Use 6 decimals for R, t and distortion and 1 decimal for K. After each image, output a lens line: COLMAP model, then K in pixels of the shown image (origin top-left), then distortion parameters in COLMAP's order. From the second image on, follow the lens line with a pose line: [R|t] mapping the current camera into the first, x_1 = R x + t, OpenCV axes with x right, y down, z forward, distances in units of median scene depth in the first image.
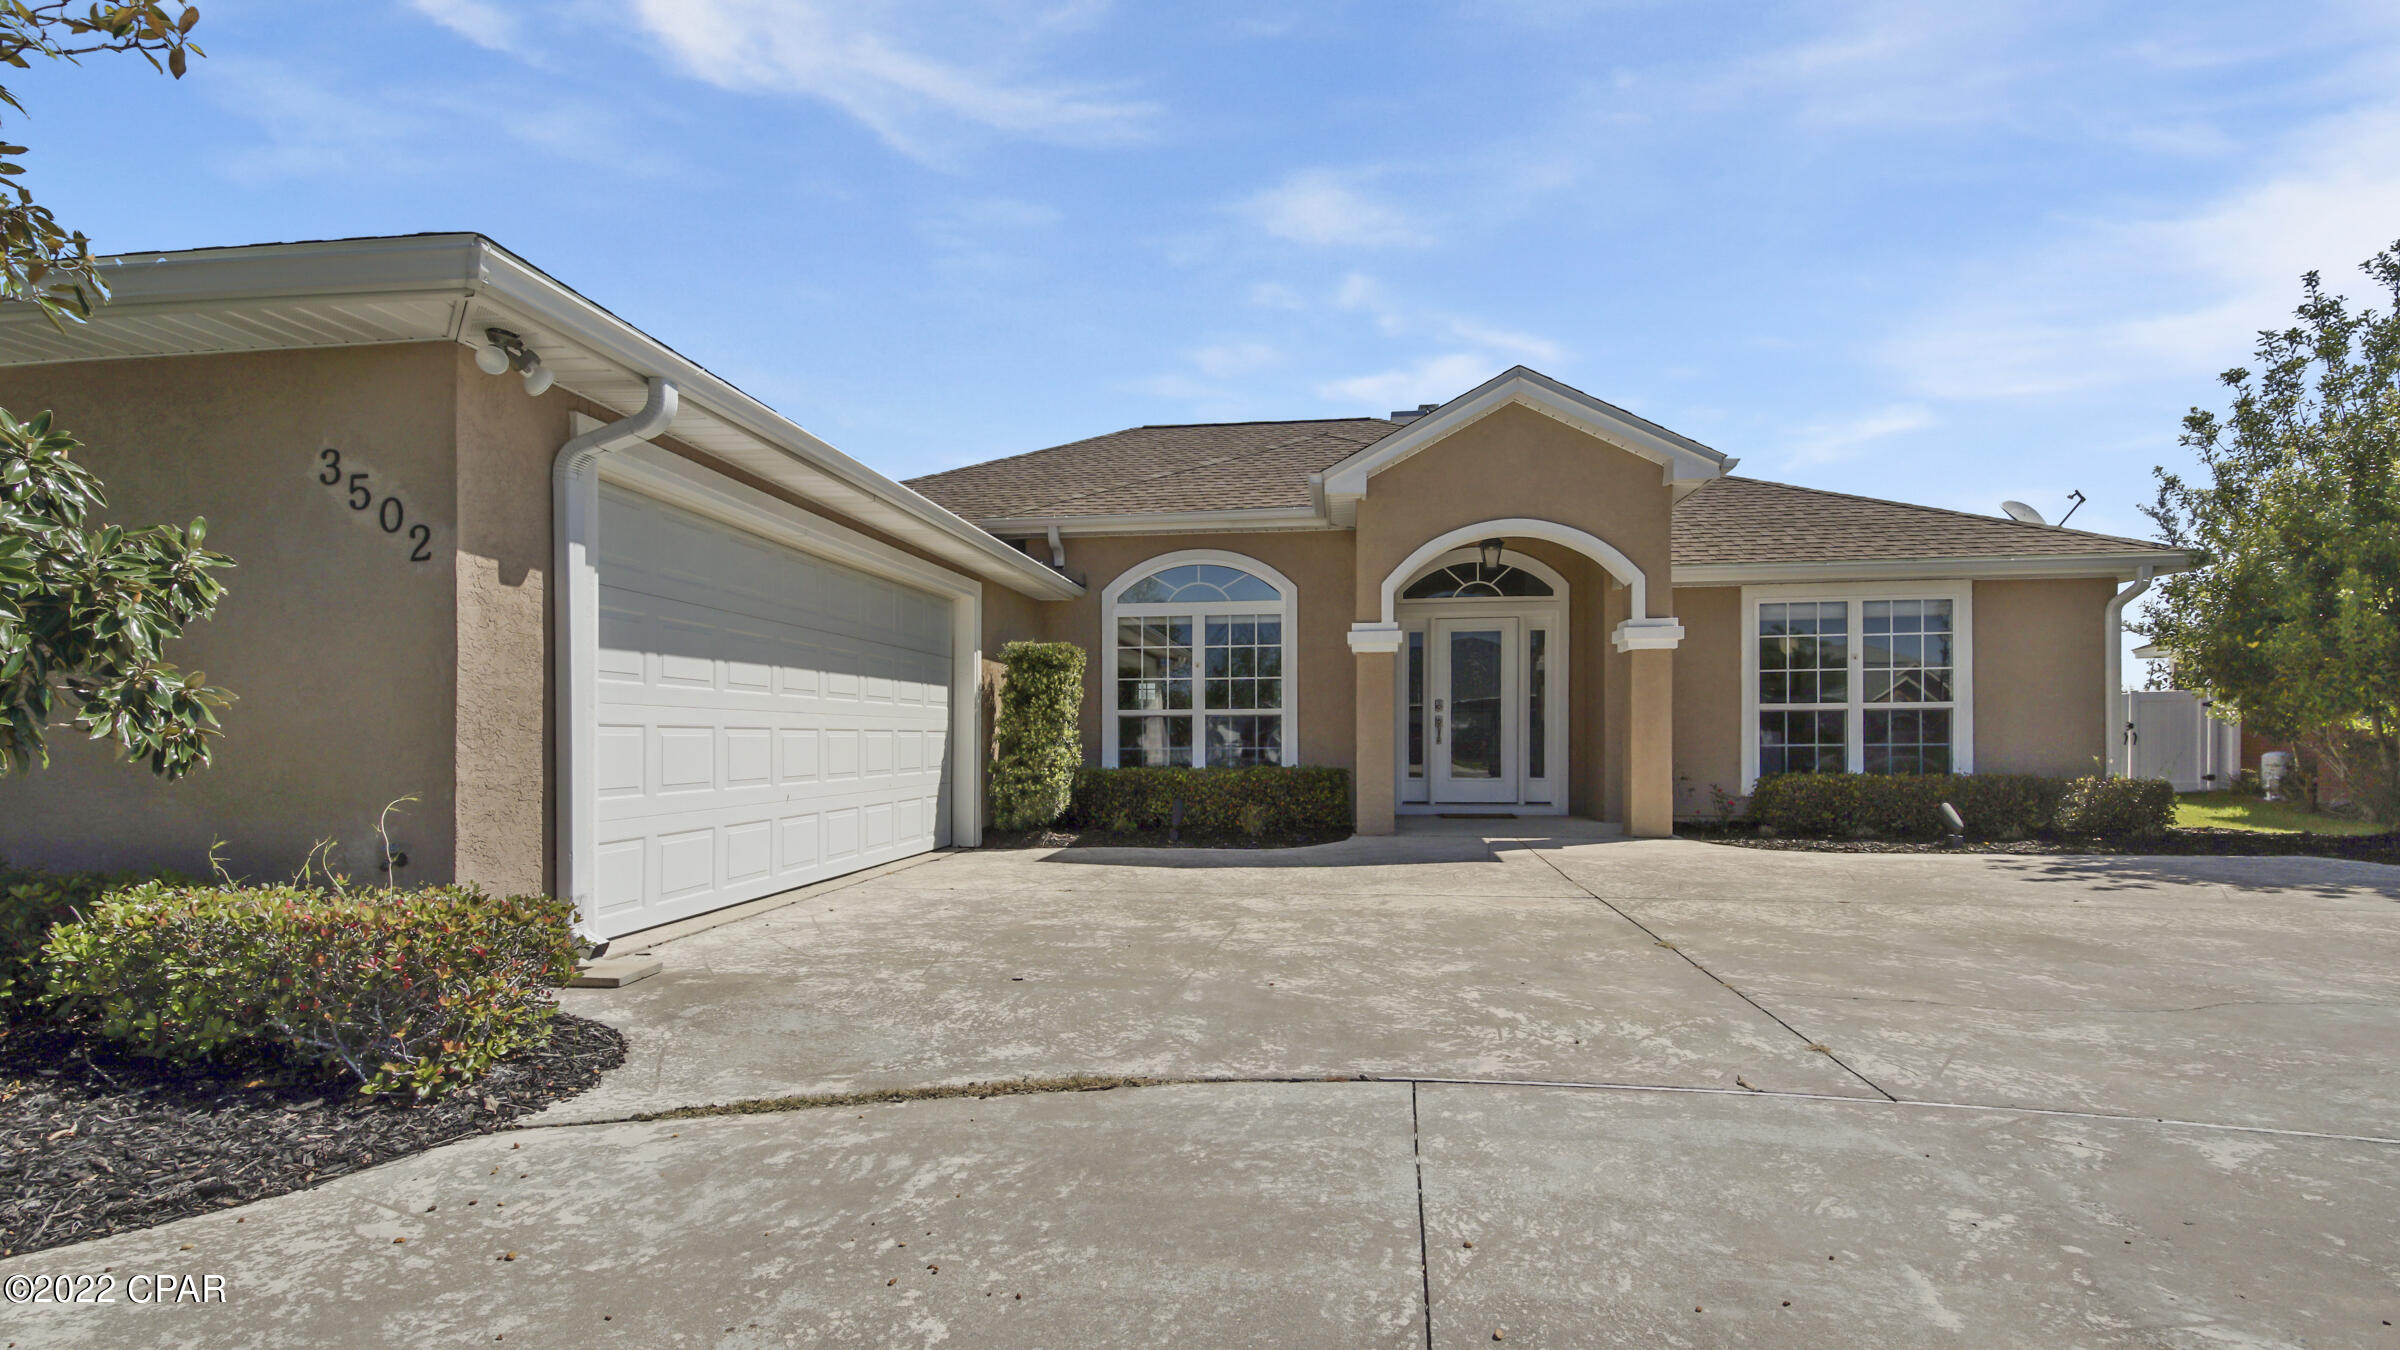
lens RADIAL K [[1084.3, 0, 1179.3], [0, 1084.3, 682.2], [0, 0, 1]] dist [-0.000002, -0.000152]
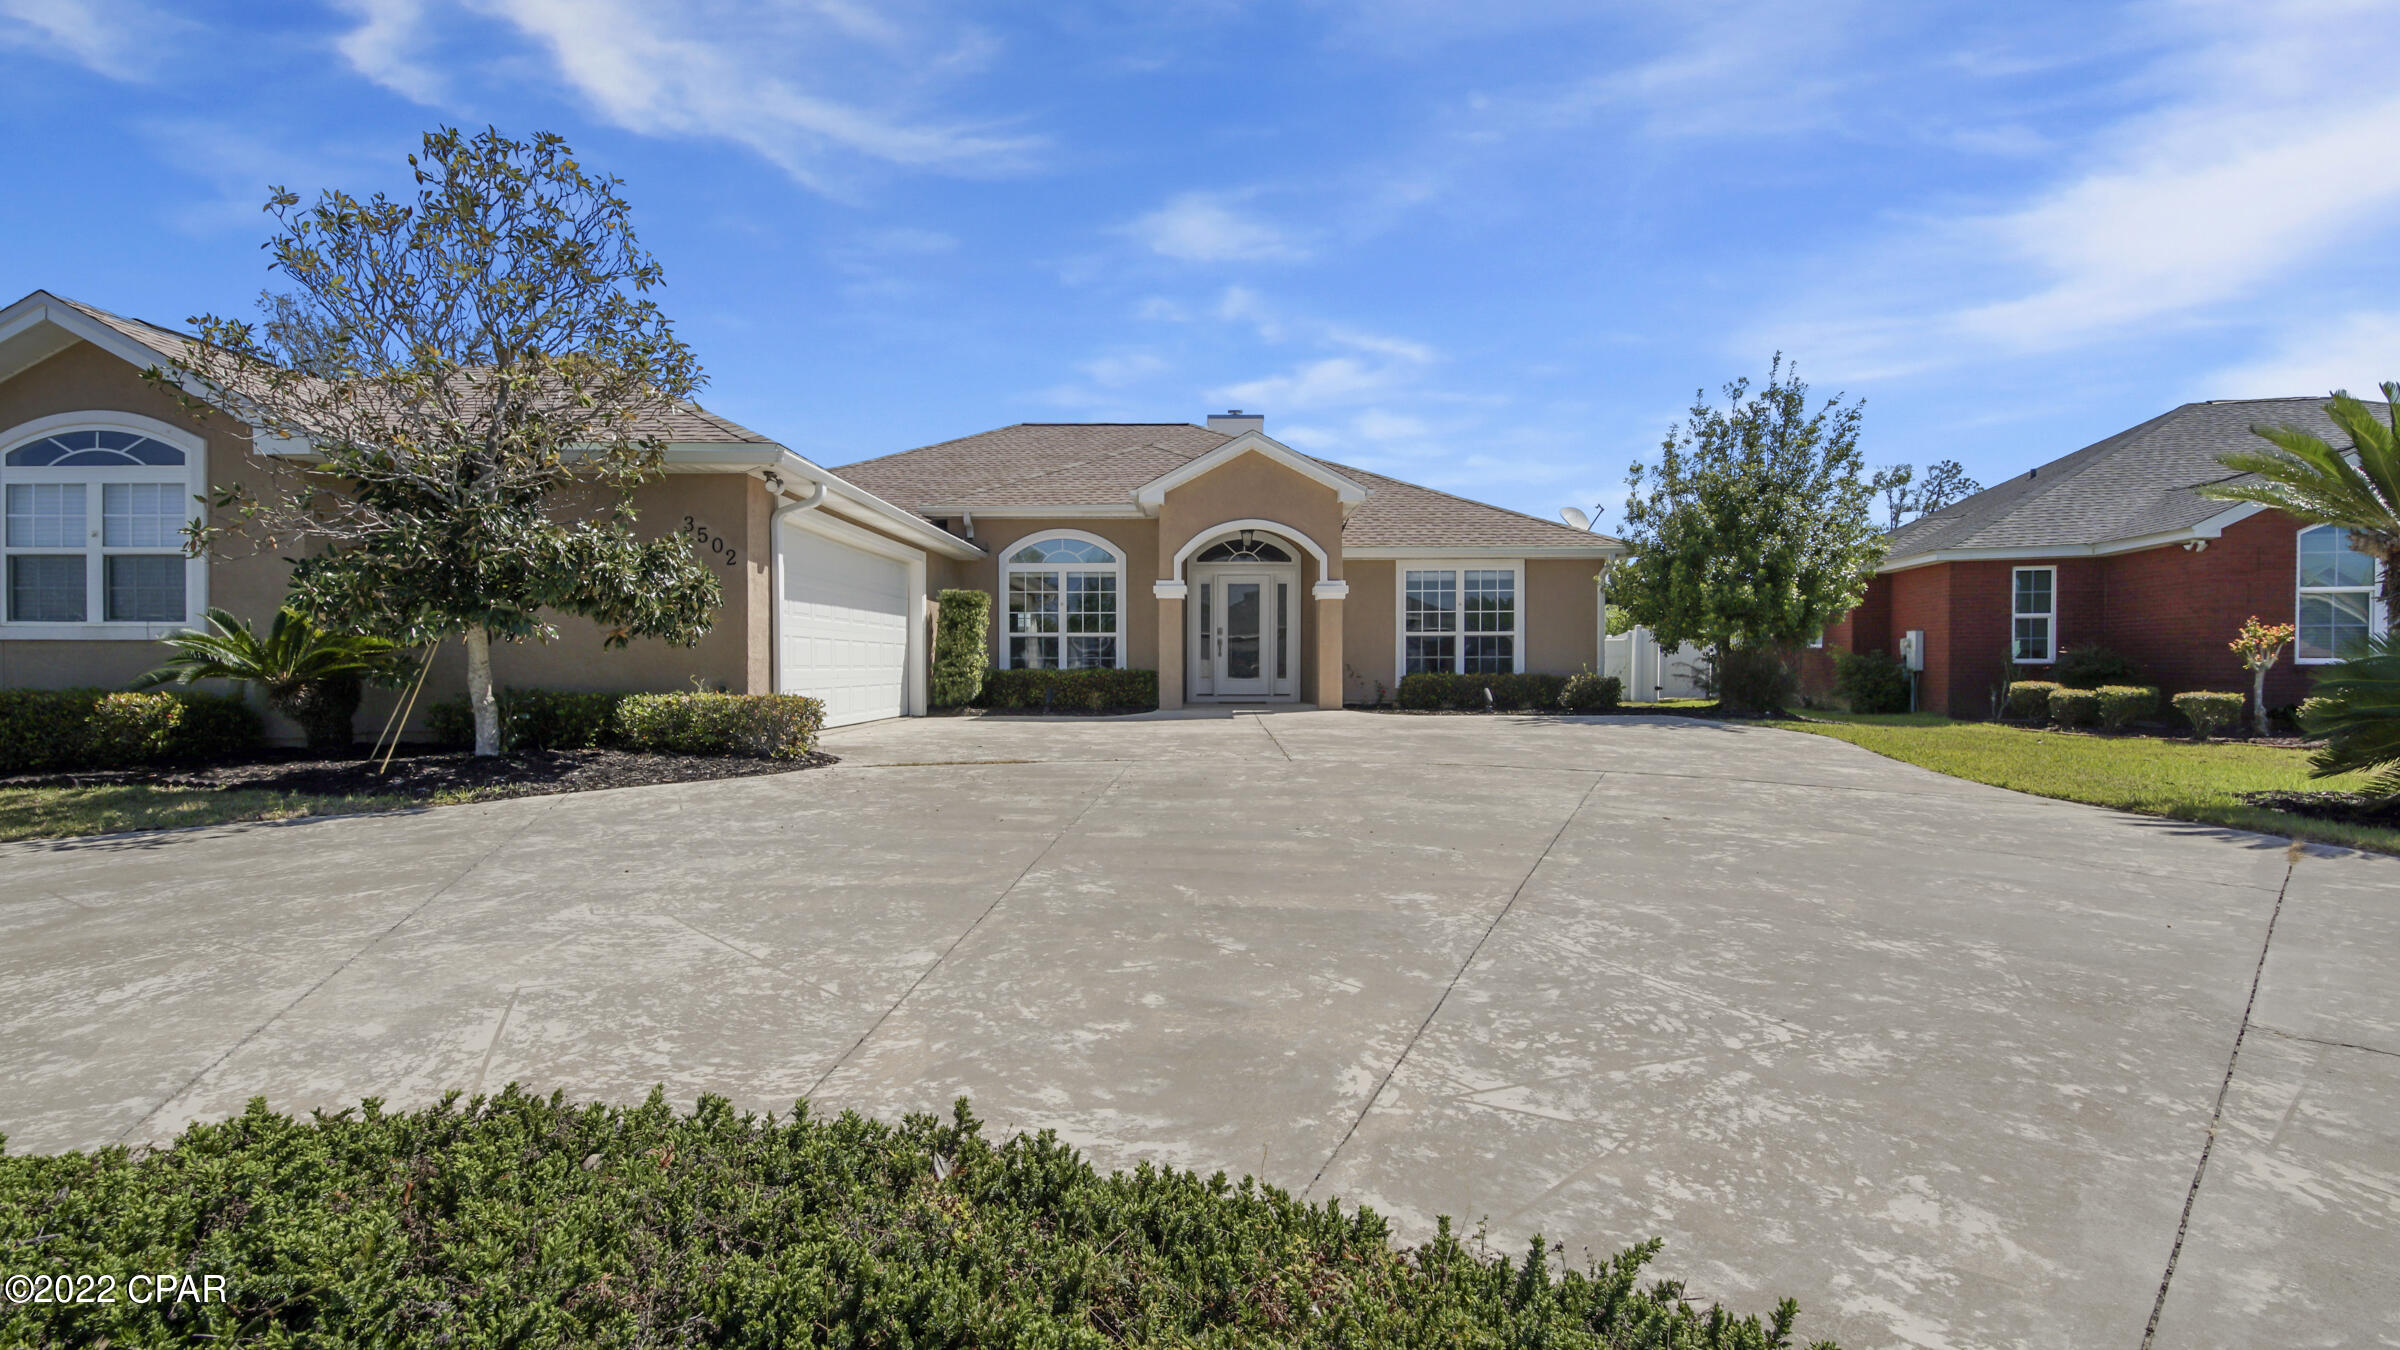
lens RADIAL K [[980.5, 0, 1190.8], [0, 980.5, 682.0], [0, 0, 1]] dist [0.000840, 0.000046]
pose [[0.989704, 0.000270, 0.143131, -0.001458], [-0.010439, 0.997472, 0.070296, -0.005580], [-0.142750, -0.071066, 0.987204, -0.450210]]
